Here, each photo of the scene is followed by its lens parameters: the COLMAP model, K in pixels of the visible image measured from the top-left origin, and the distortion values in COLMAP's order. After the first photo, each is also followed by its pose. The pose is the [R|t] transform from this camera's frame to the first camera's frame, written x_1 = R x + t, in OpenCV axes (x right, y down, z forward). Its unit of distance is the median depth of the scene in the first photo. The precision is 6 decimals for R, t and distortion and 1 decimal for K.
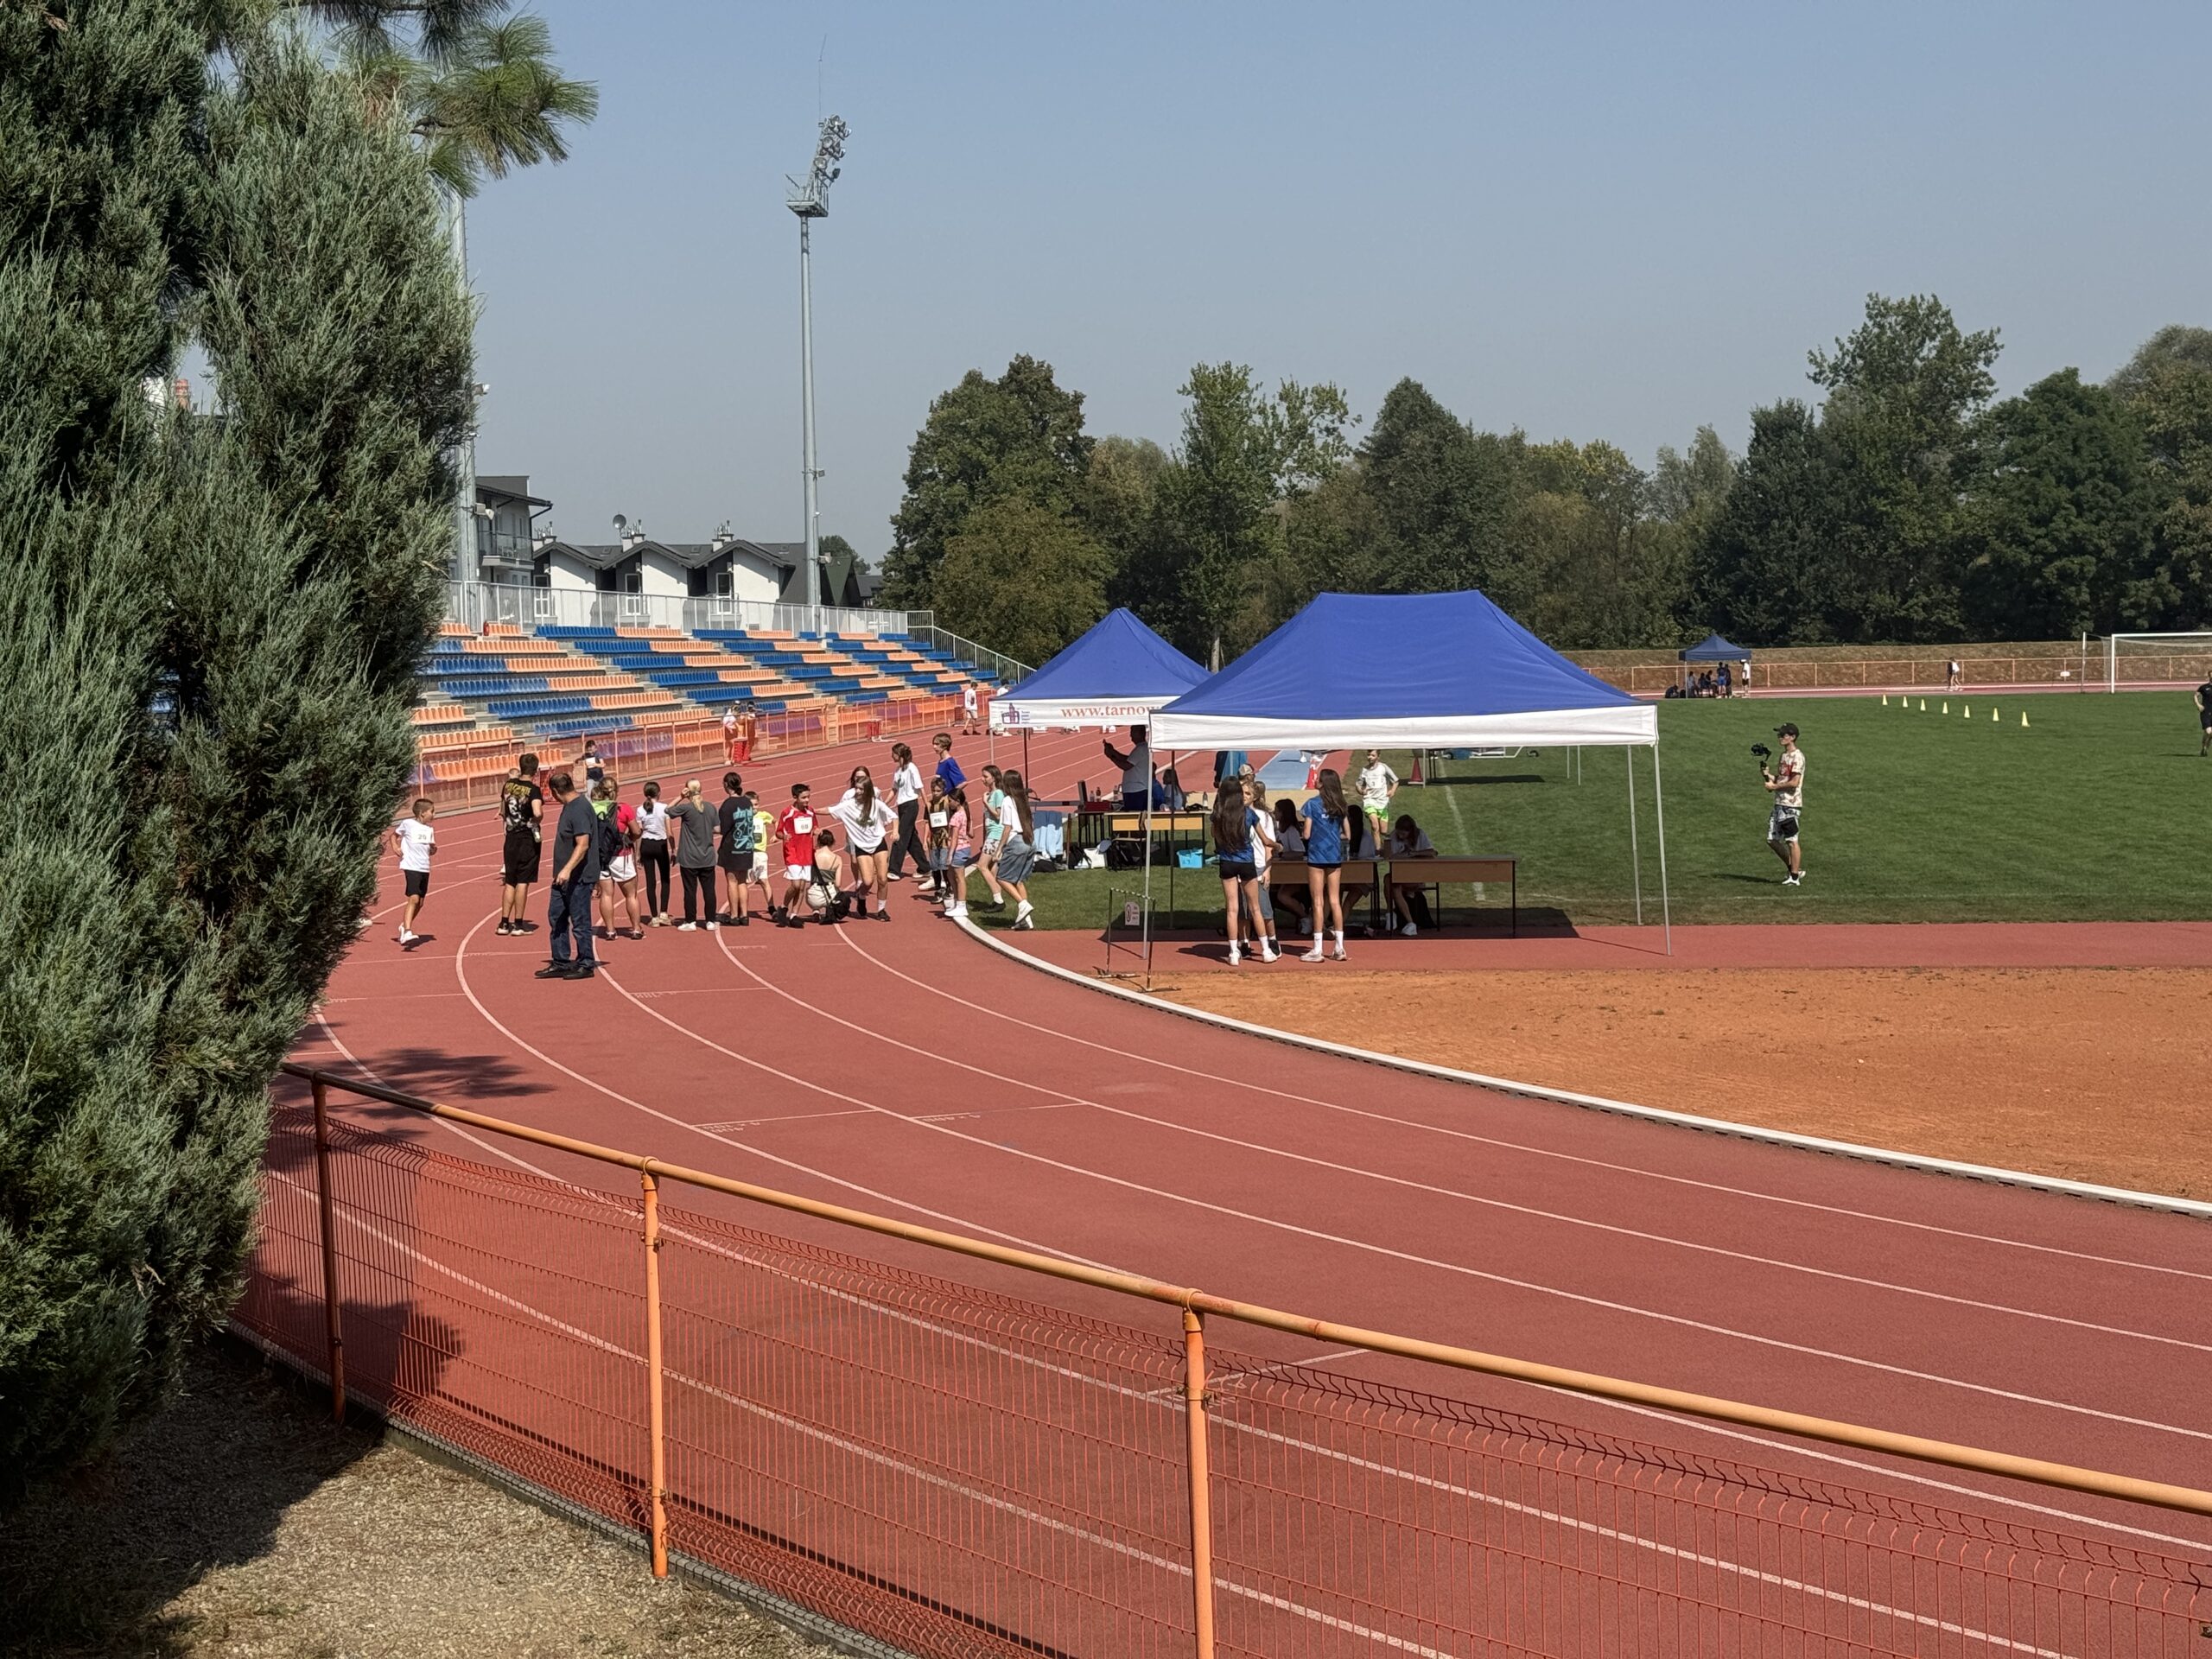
lens RADIAL K [[3109.8, 0, 1094.3], [0, 3109.8, 824.4], [0, 0, 1]] dist [0.164225, 0.000000]
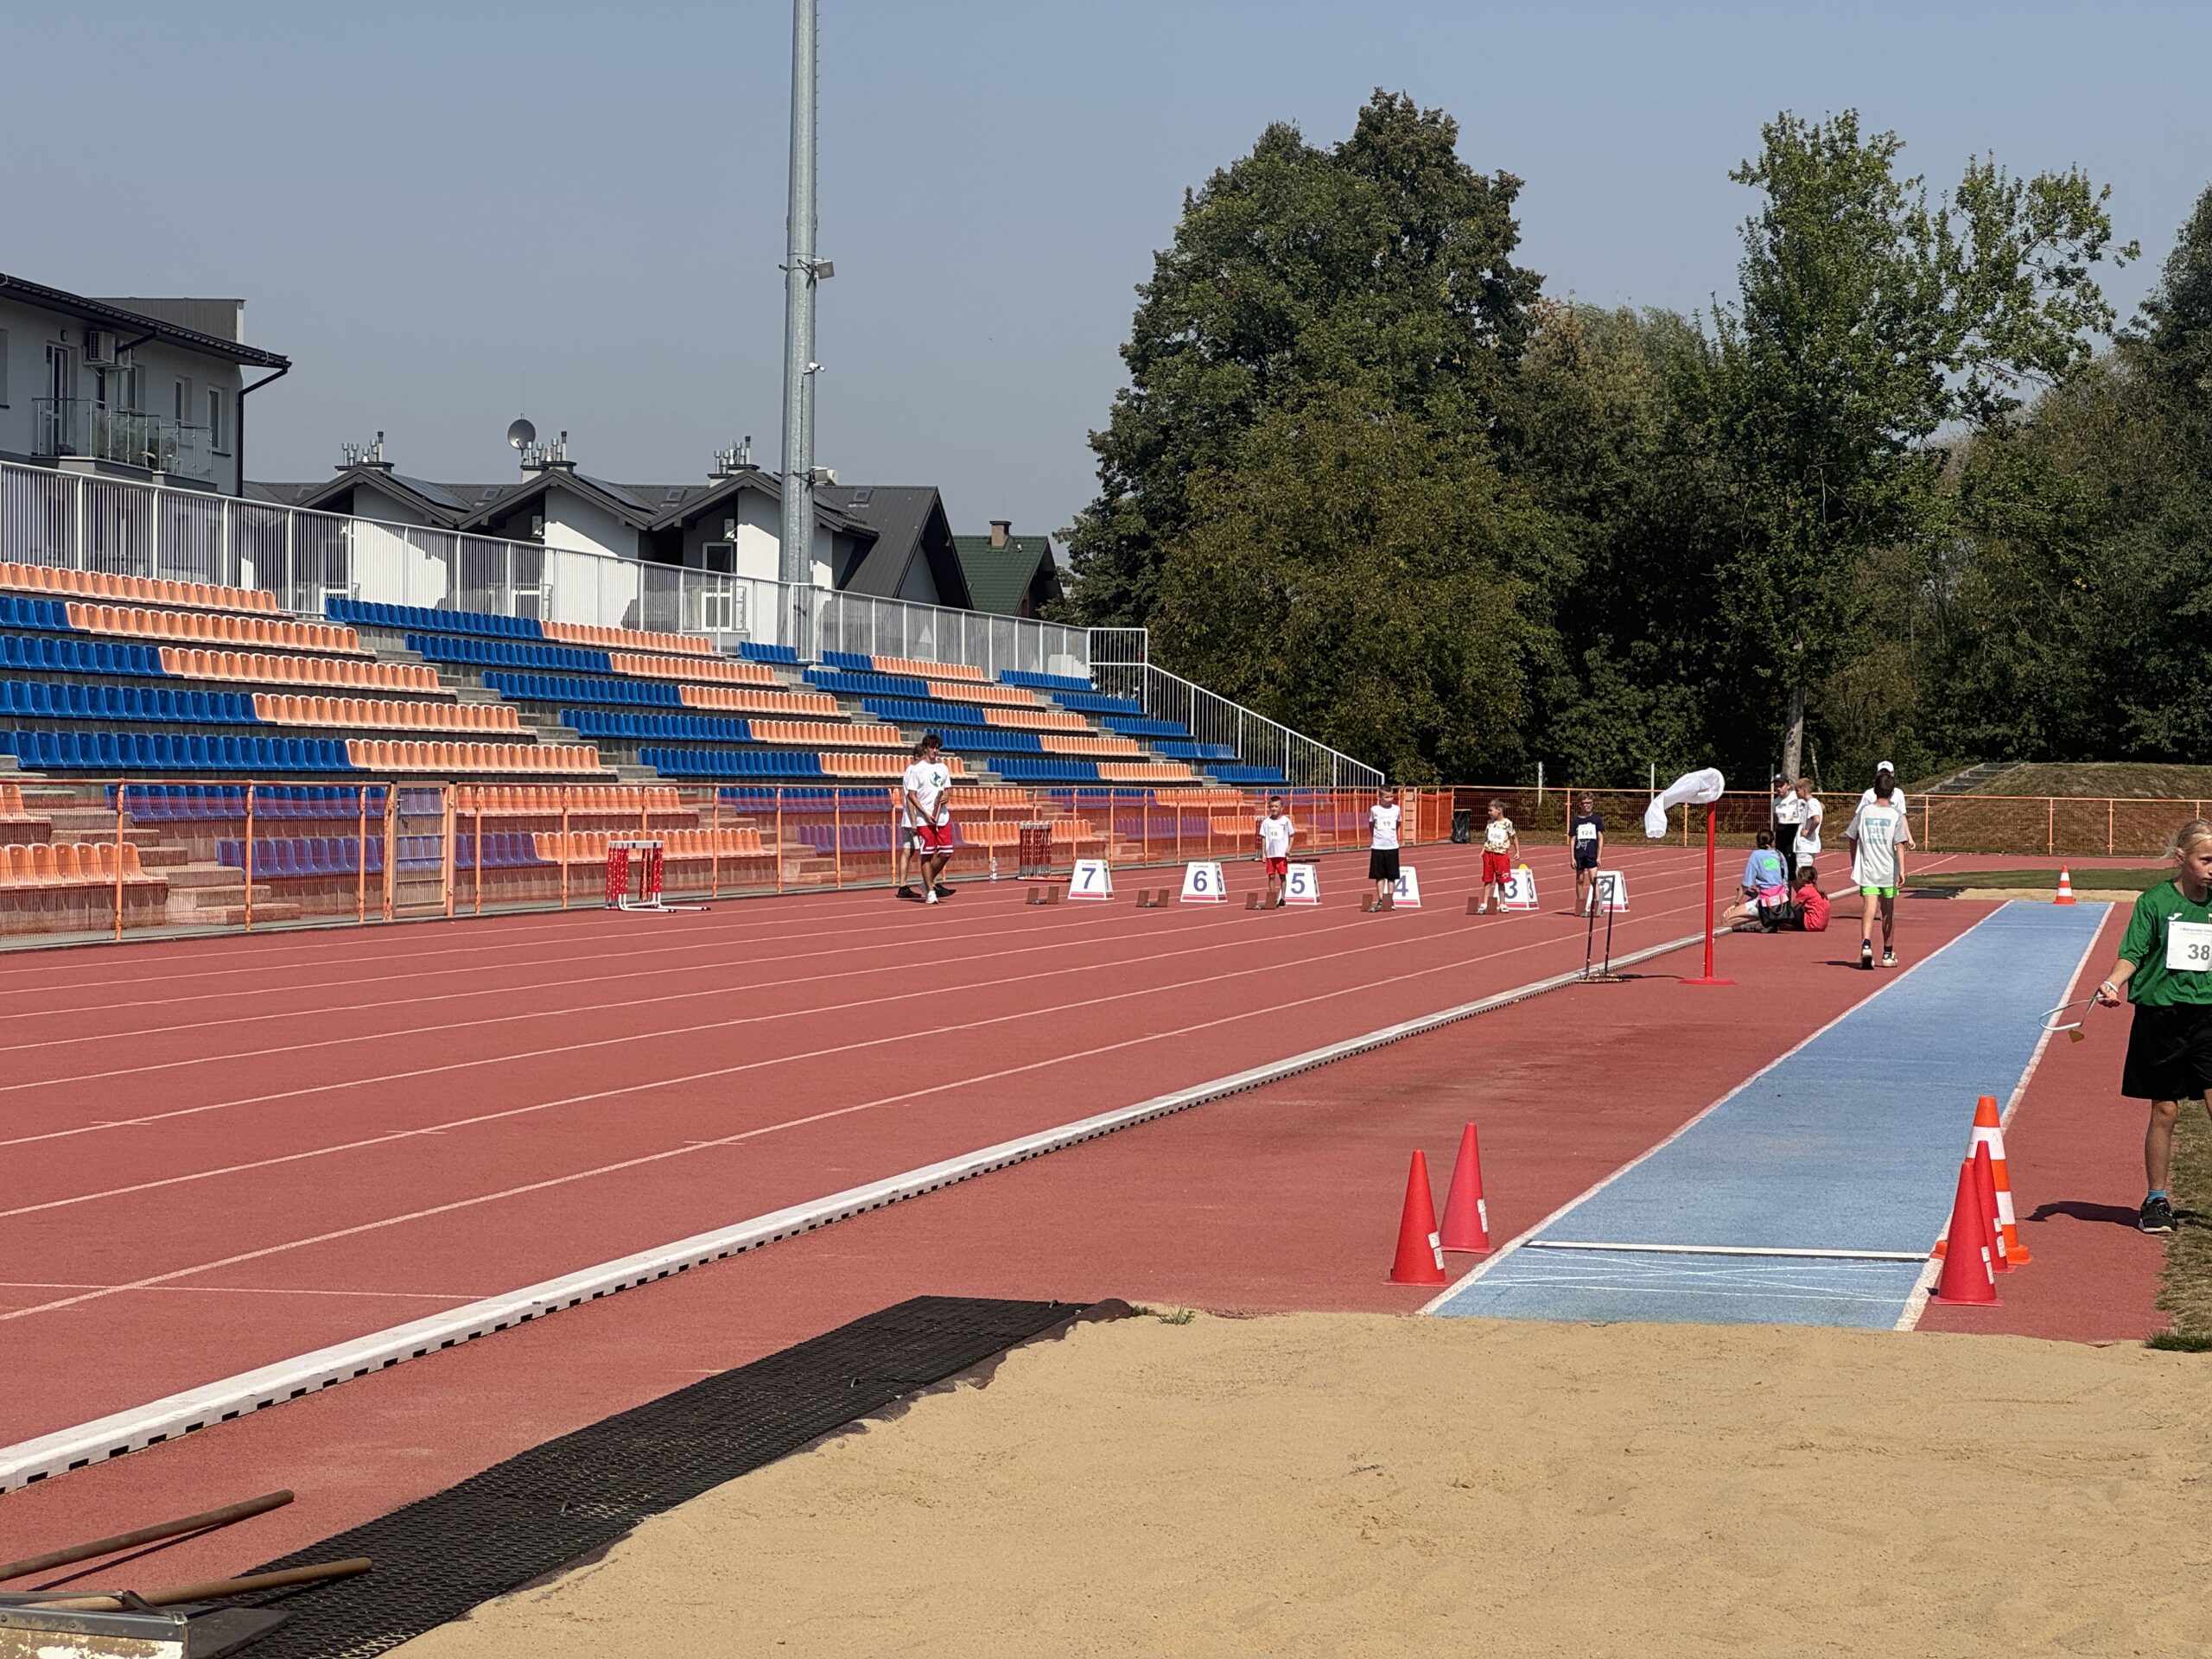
lens RADIAL K [[5028.9, 0, 1070.3], [0, 5028.9, 801.6], [0, 0, 1]] dist [0.157208, 0.000000]
pose [[0.992989, 0.031016, -0.114069, 0.019023], [-0.036893, 0.998078, -0.049783, -0.007503], [0.112306, 0.053642, 0.992225, 0.271375]]
